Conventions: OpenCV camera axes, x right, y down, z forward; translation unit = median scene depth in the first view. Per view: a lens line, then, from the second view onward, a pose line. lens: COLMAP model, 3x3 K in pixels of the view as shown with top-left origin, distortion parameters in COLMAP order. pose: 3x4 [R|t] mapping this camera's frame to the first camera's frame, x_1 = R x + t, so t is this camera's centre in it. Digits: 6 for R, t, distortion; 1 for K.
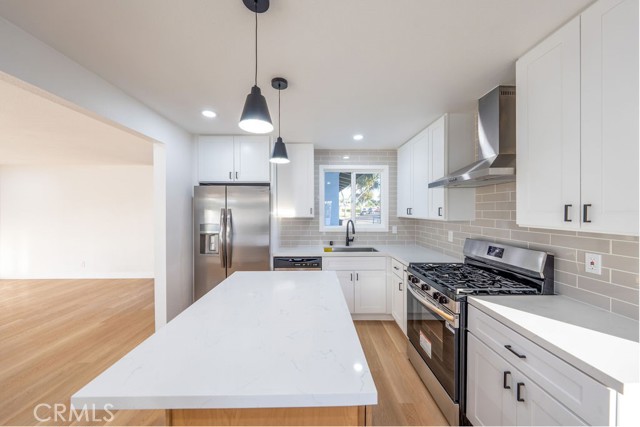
lens RADIAL K [[216.1, 0, 320.0], [0, 216.1, 213.5], [0, 0, 1]] dist [-0.001125, 0.000024]
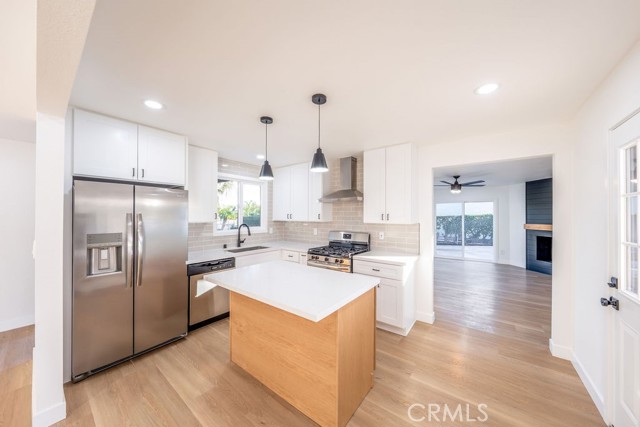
lens RADIAL K [[216.1, 0, 320.0], [0, 216.1, 213.5], [0, 0, 1]] dist [-0.001125, 0.000024]
pose [[0.628235, 0.009622, 0.777964, -0.620437], [0.007539, 0.999801, -0.018453, -0.000949], [-0.777987, 0.017458, 0.628037, -0.049000]]
